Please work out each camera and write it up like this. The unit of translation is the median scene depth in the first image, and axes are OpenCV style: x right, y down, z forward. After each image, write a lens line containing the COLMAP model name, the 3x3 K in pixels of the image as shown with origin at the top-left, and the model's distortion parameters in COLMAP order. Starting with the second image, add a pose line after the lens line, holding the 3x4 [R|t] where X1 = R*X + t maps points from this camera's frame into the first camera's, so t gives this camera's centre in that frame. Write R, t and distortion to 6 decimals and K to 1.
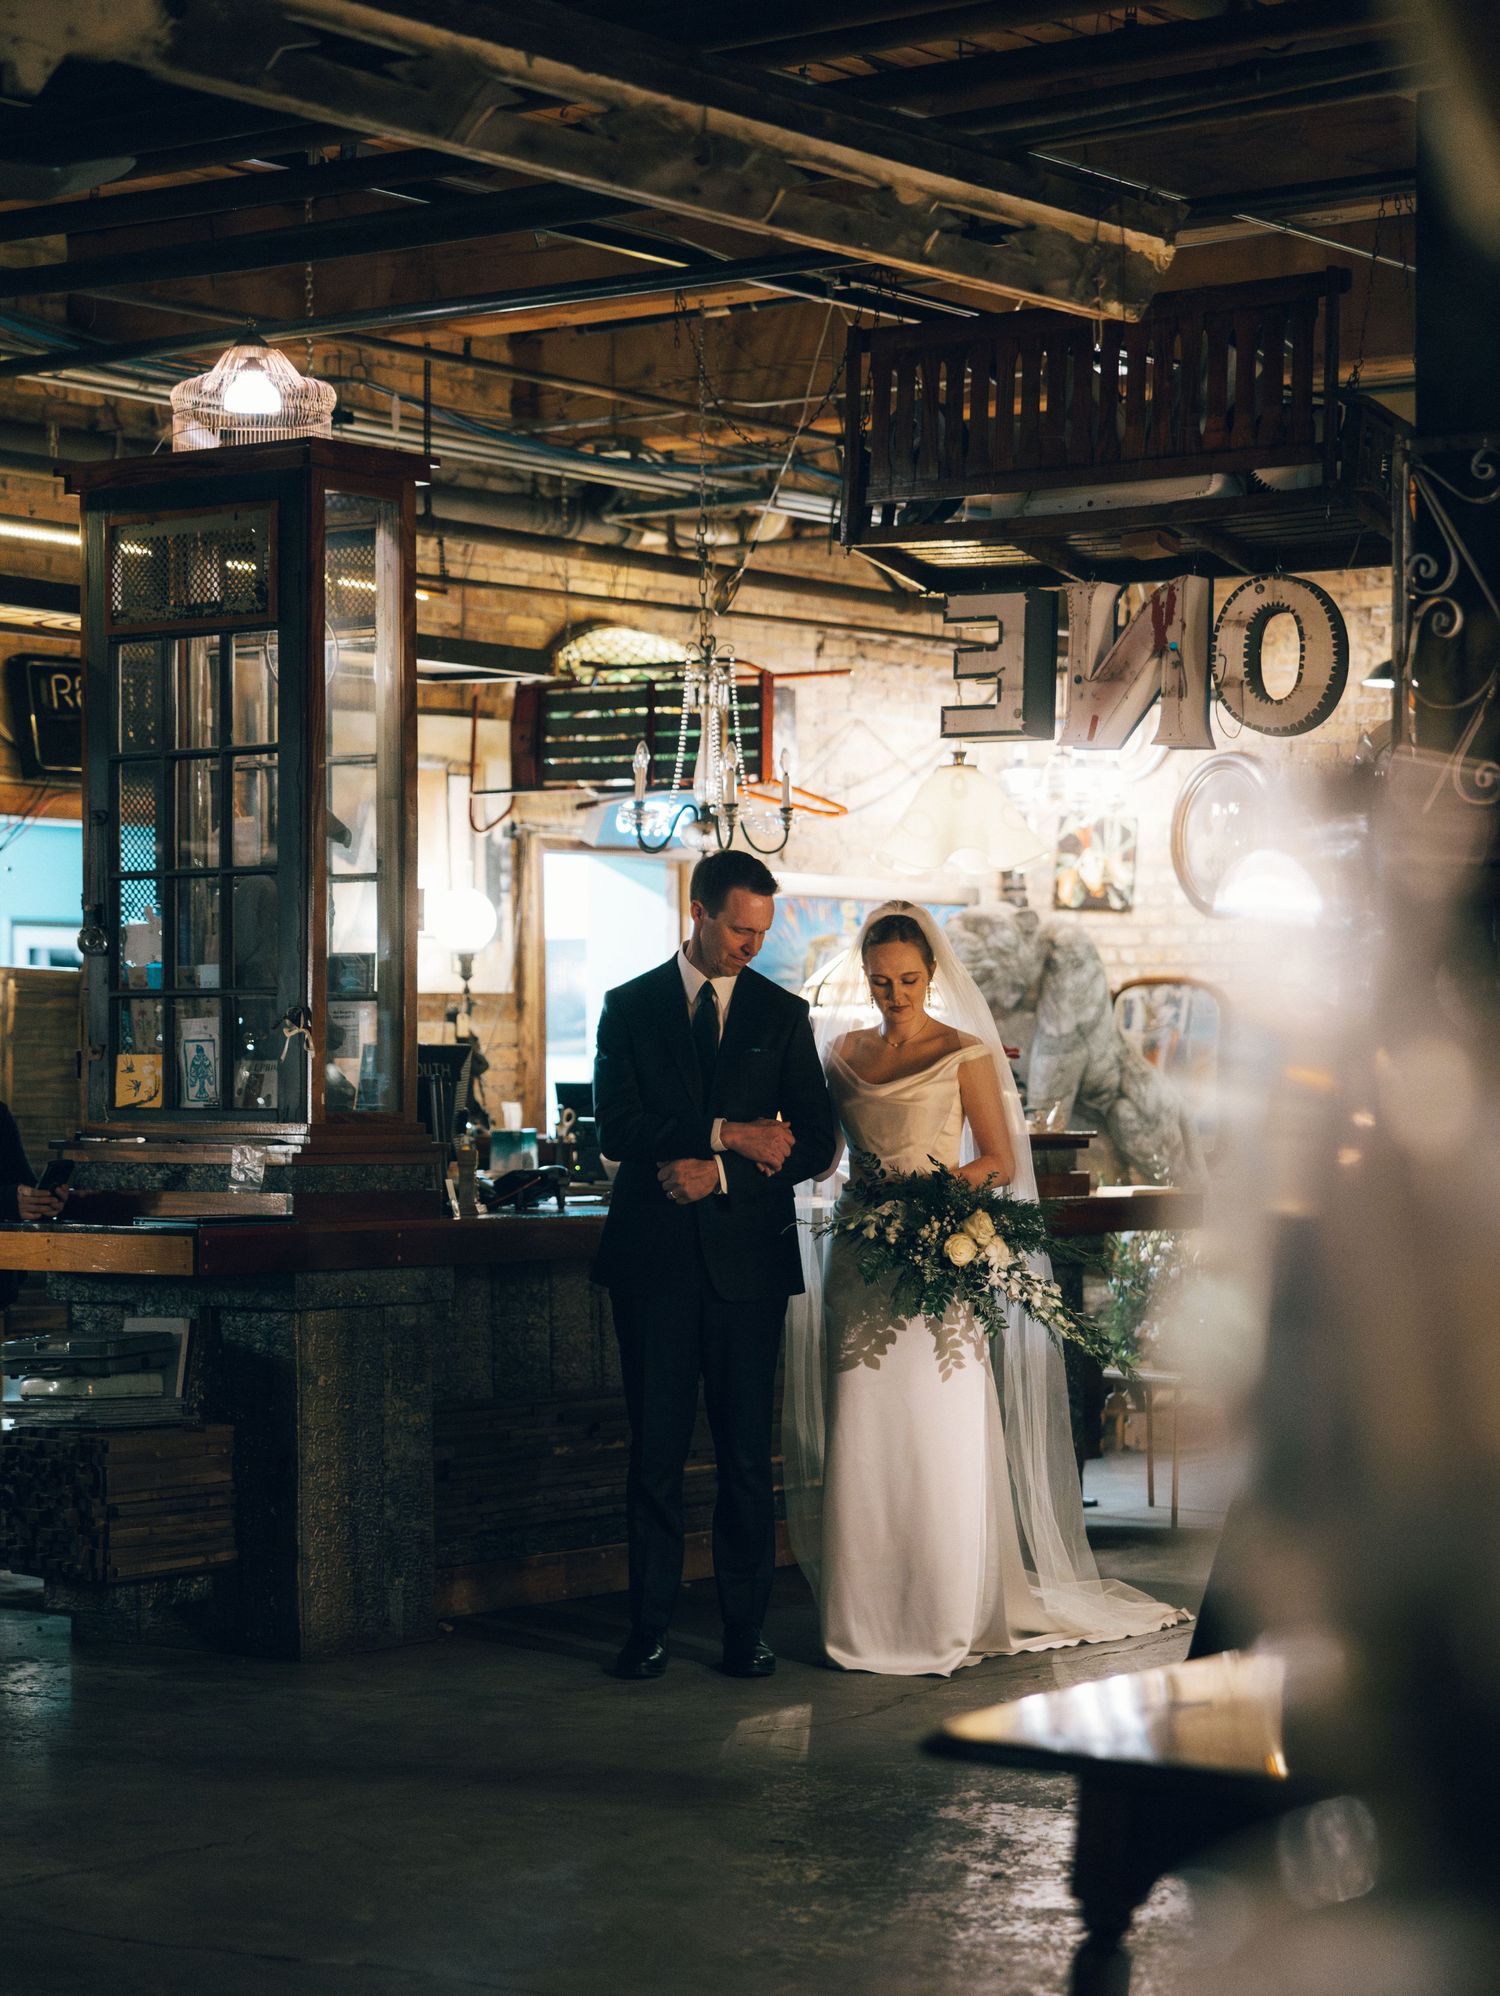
lens RADIAL K [[3908.0, 0, 750.0], [0, 3908.0, 998.0], [0, 0, 1]] dist [0.043406, 0.220252]
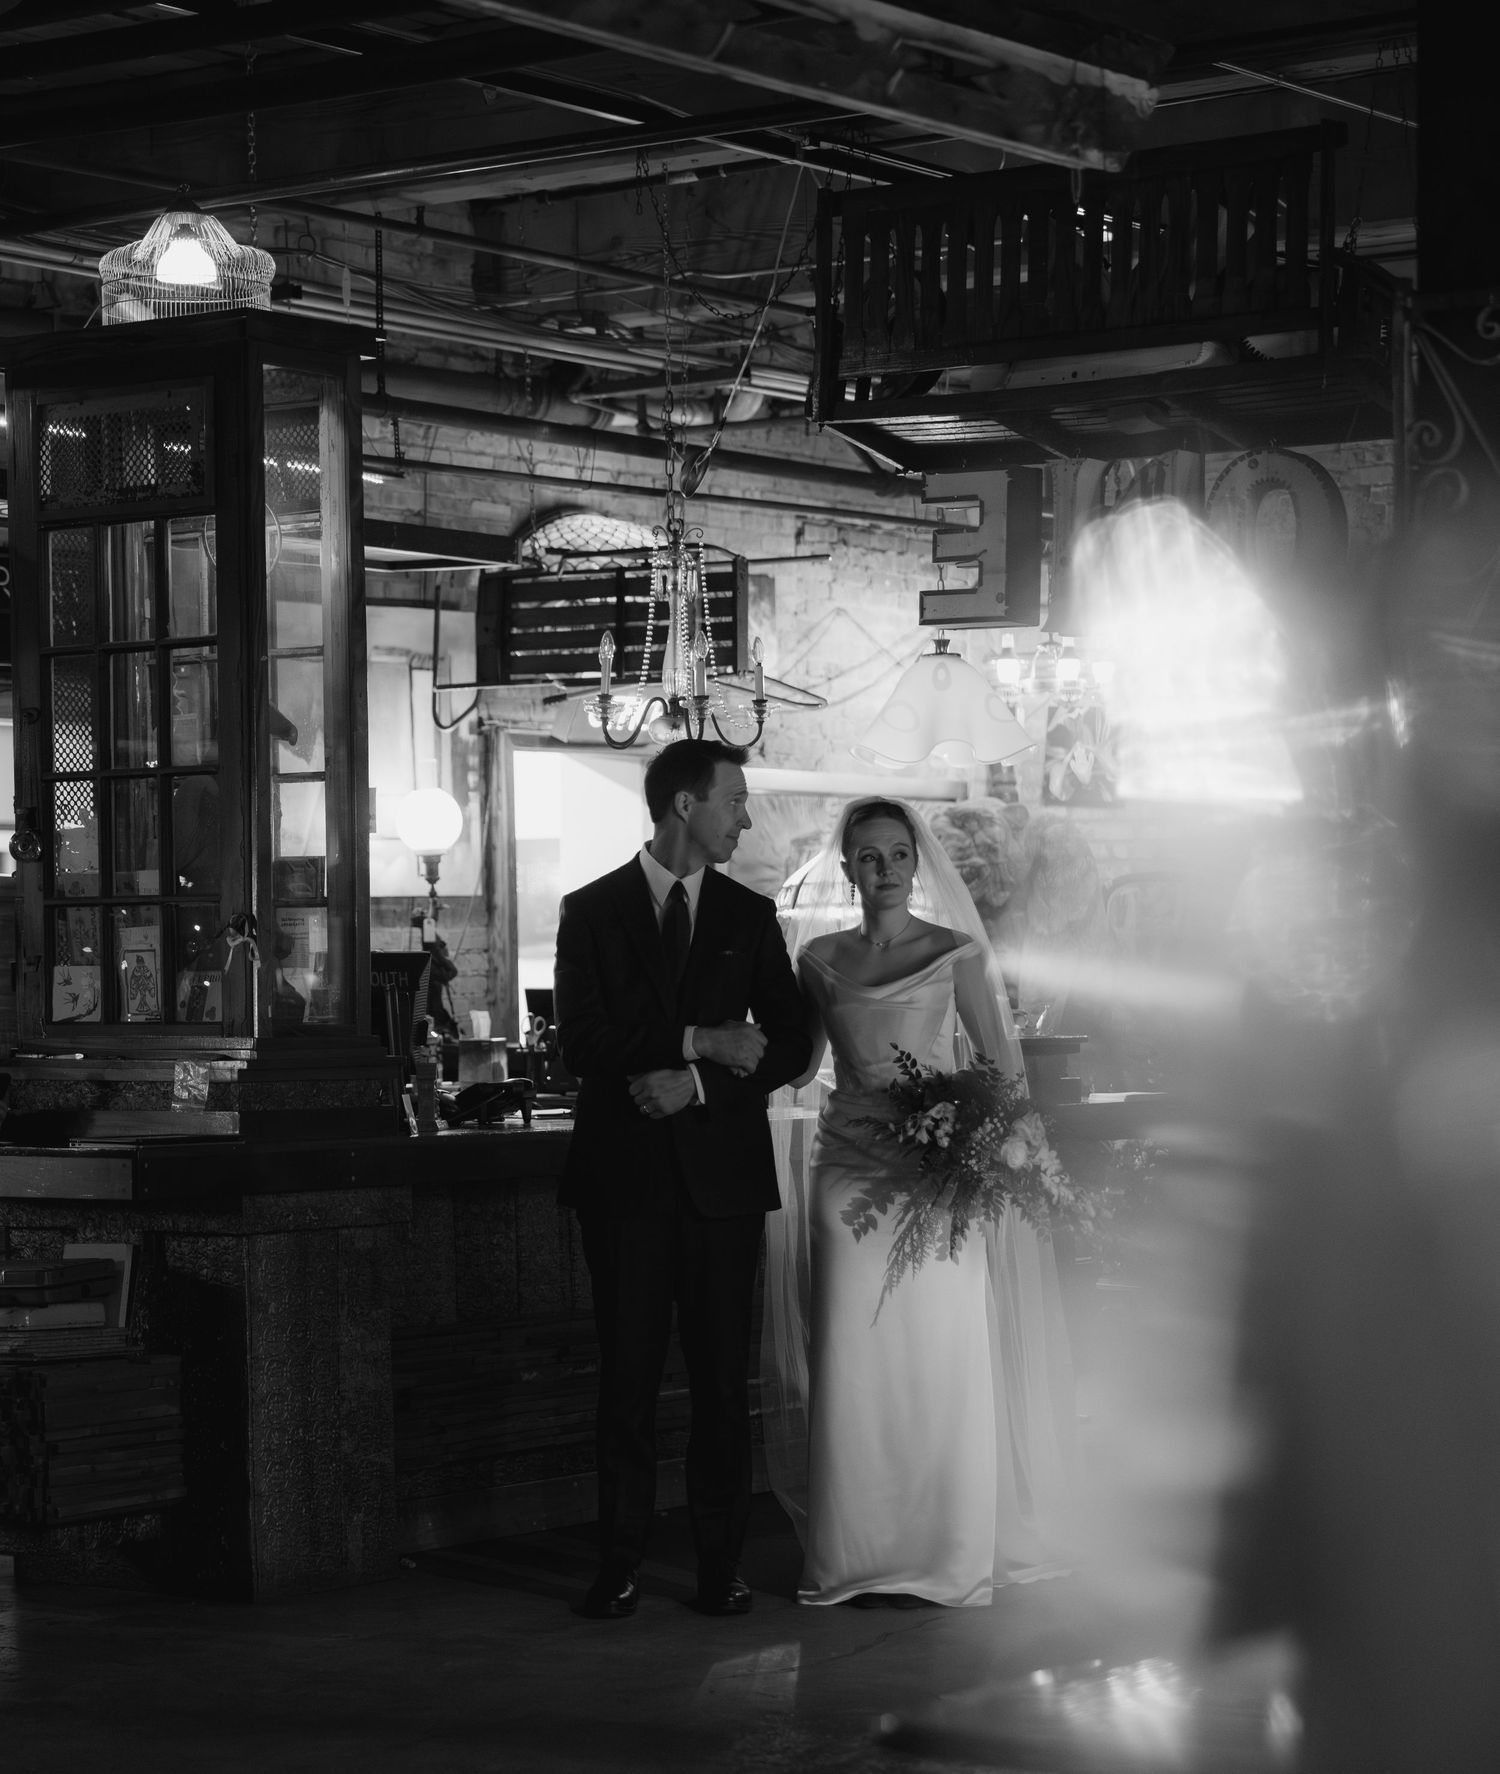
lens RADIAL K [[4701.5, 0, 753.6], [0, 4701.5, 1057.0], [0, 0, 1]] dist [0.081788, -0.220766]
pose [[0.999623, -0.009973, 0.025588, -0.022306], [0.009218, 0.999524, 0.029450, 0.004525], [-0.025869, -0.029203, 0.999239, -0.147498]]
